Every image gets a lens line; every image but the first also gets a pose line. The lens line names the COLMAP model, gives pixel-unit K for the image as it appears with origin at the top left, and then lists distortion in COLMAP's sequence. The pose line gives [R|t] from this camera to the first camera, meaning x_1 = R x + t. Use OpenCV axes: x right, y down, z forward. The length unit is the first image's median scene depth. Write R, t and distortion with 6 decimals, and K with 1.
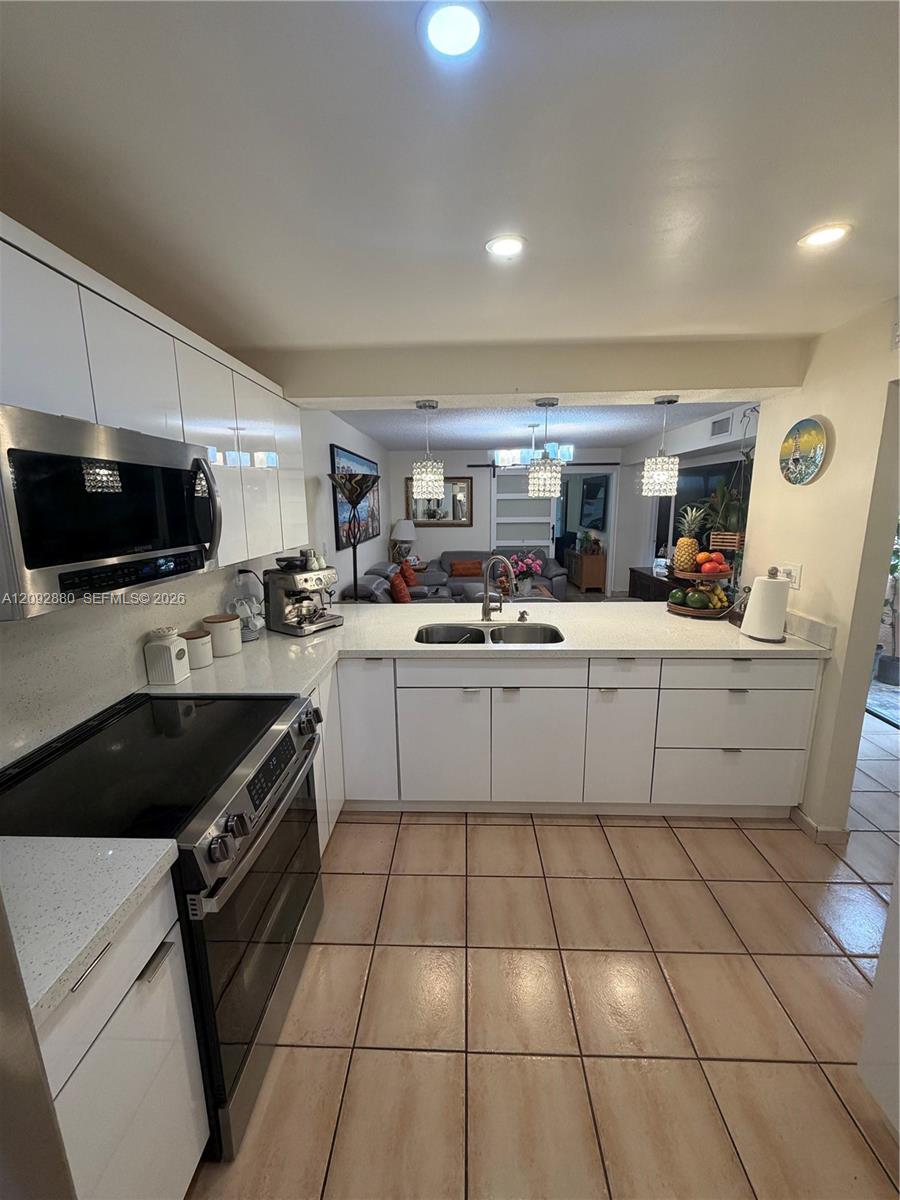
lens RADIAL K [[481.7, 0, 453.4], [0, 481.7, 596.5], [0, 0, 1]] dist [-0.003659, 0.000305]
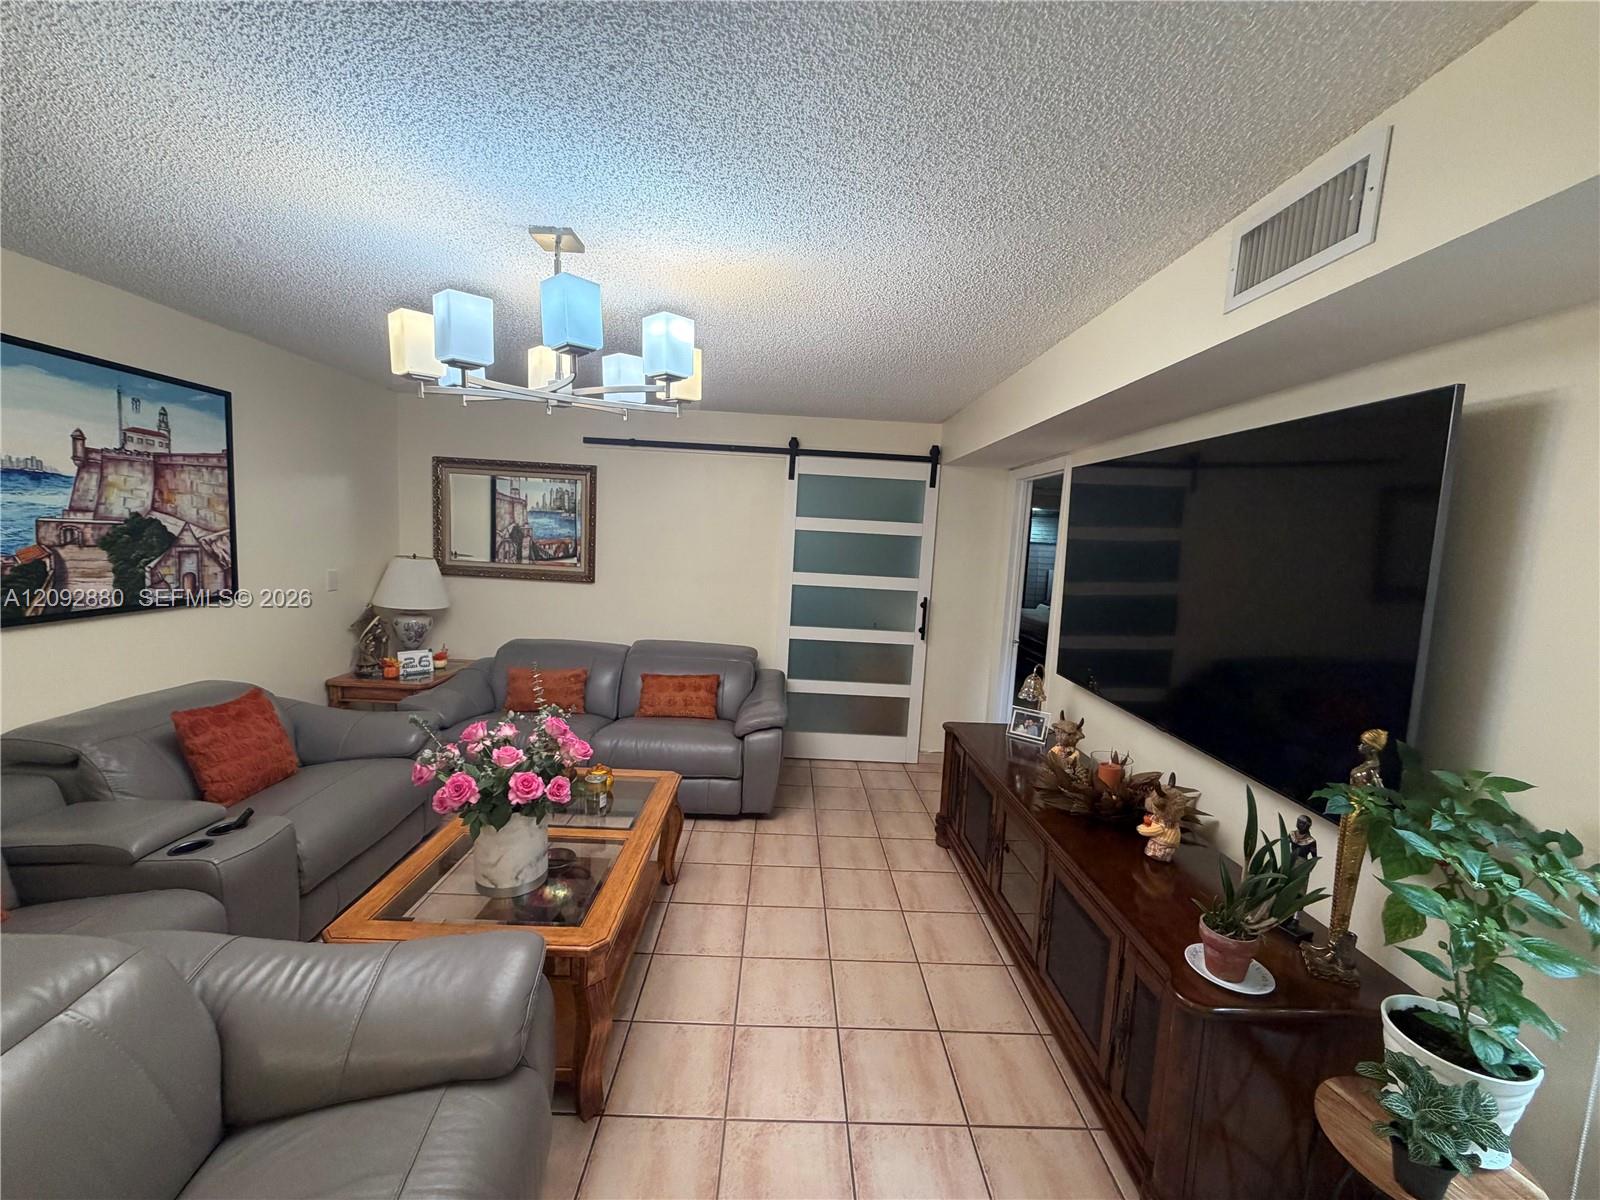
lens RADIAL K [[642.3, 0, 806.0], [0, 642.3, 602.3], [0, 0, 1]] dist [-0.003659, 0.000305]
pose [[0.996547, 0.054046, 0.063026, 0.624498], [-0.048251, 0.994763, -0.090099, -0.285940], [-0.067565, 0.086747, 0.993937, 1.417014]]
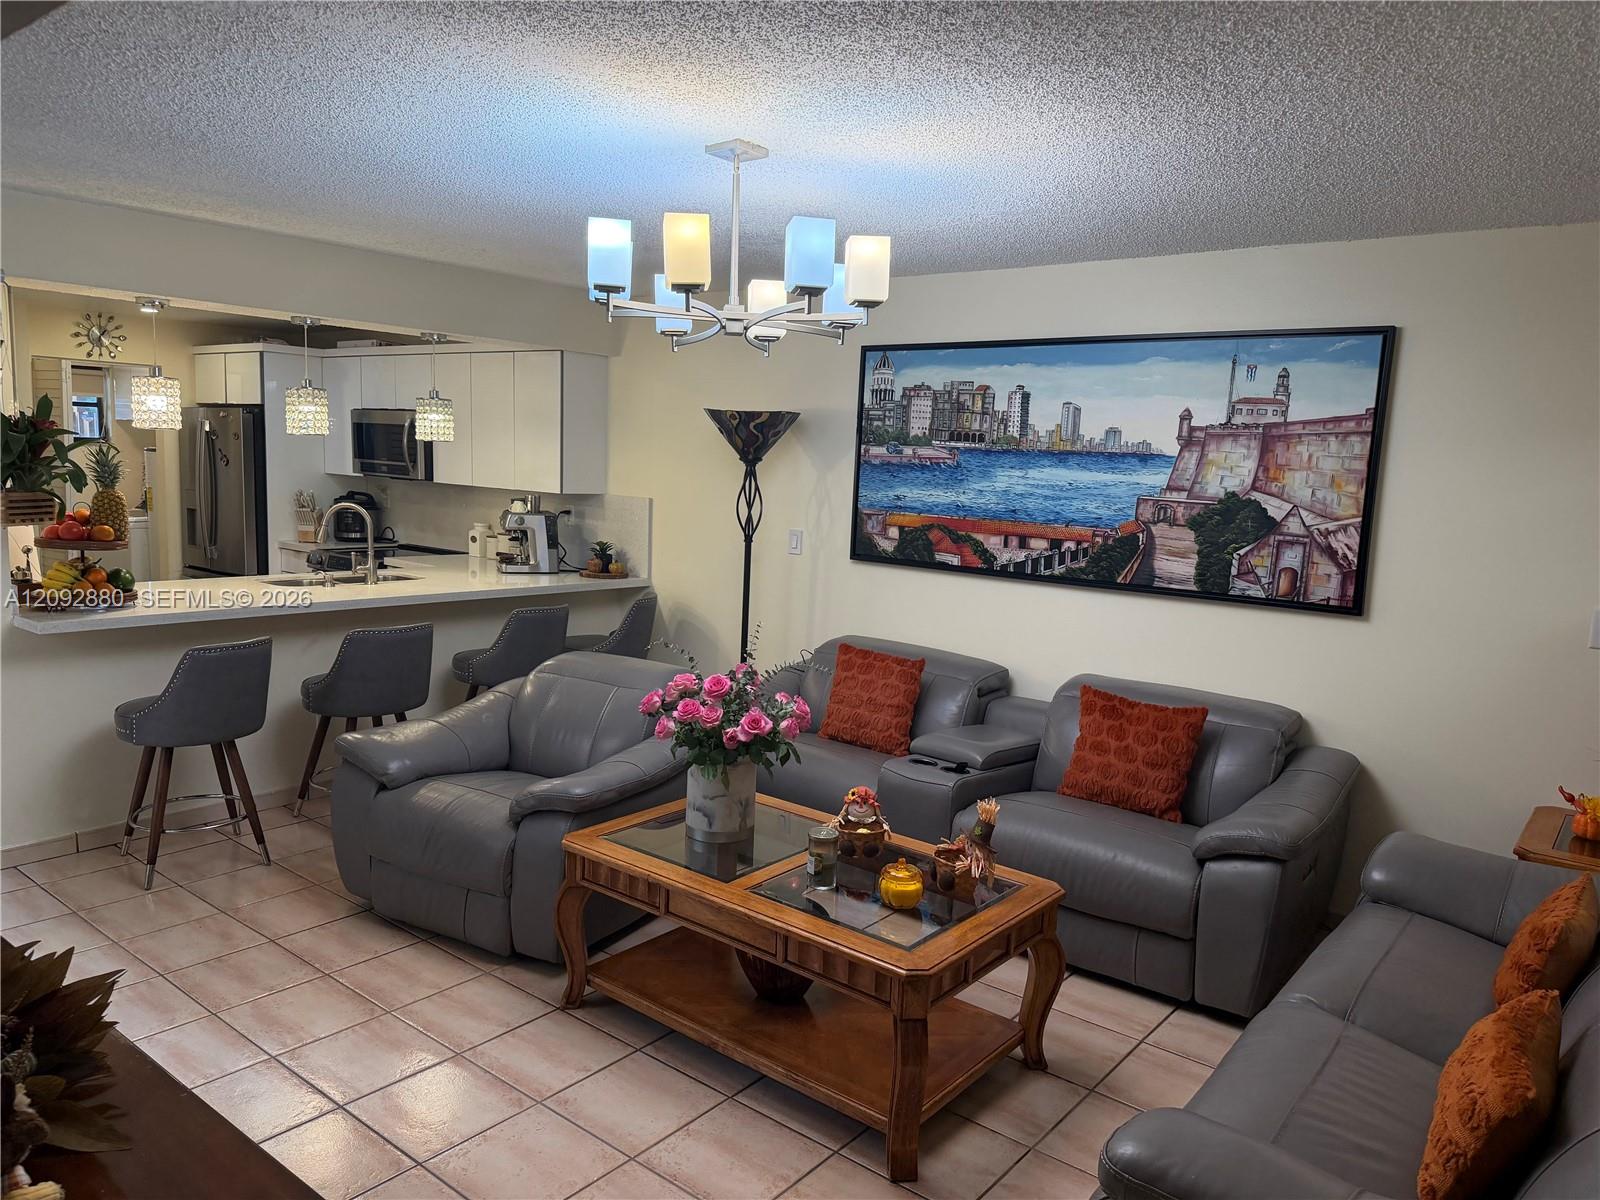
lens RADIAL K [[1126.4, 0, 795.8], [0, 1126.4, 609.6], [0, 0, 1]] dist [0.073944, -0.096942]
pose [[-0.607834, 0.091883, -0.788730, 1.335004], [-0.188908, 0.948033, 0.256023, -0.623365], [0.771266, 0.304617, -0.558889, 3.041438]]
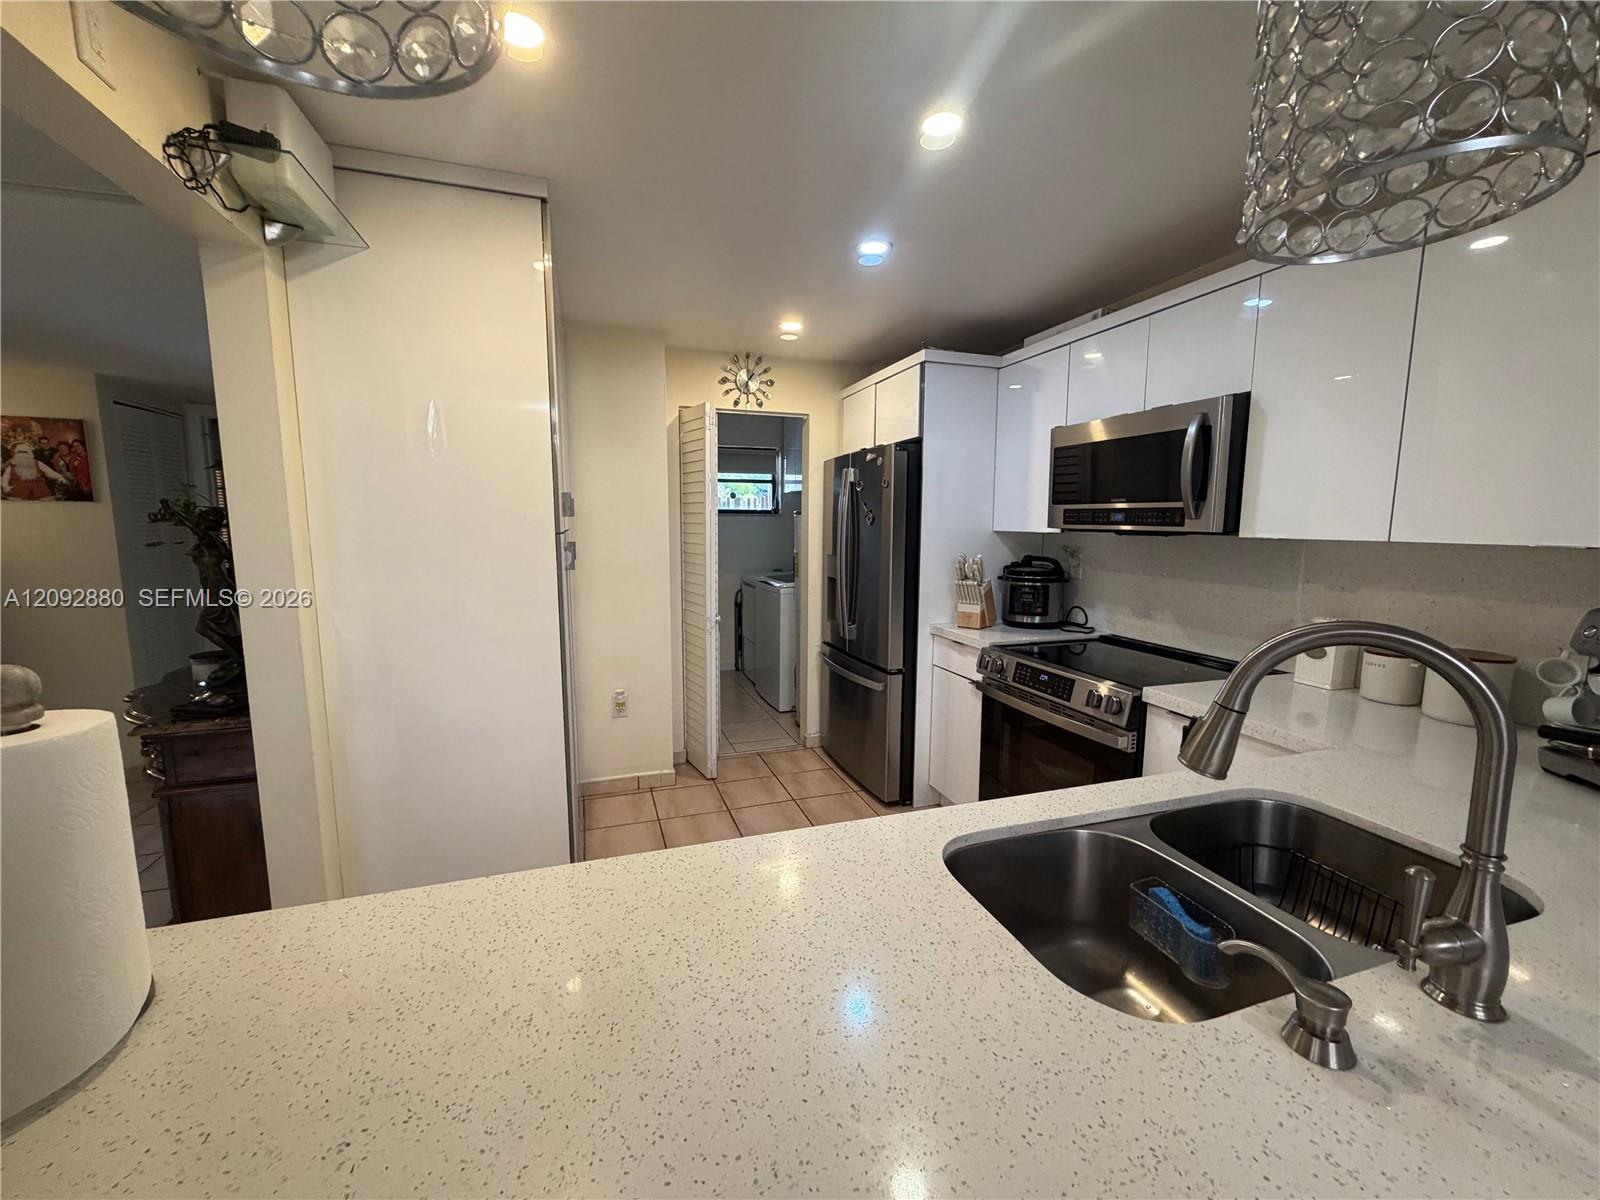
lens RADIAL K [[642.3, 0, 799.3], [0, 642.3, 603.9], [0, 0, 1]] dist [-0.003659, 0.000305]
pose [[-0.938544, 0.049496, -0.341593, 0.430240], [-0.062648, 0.948799, 0.309606, -0.169650], [0.339427, 0.311979, -0.887389, 1.239401]]
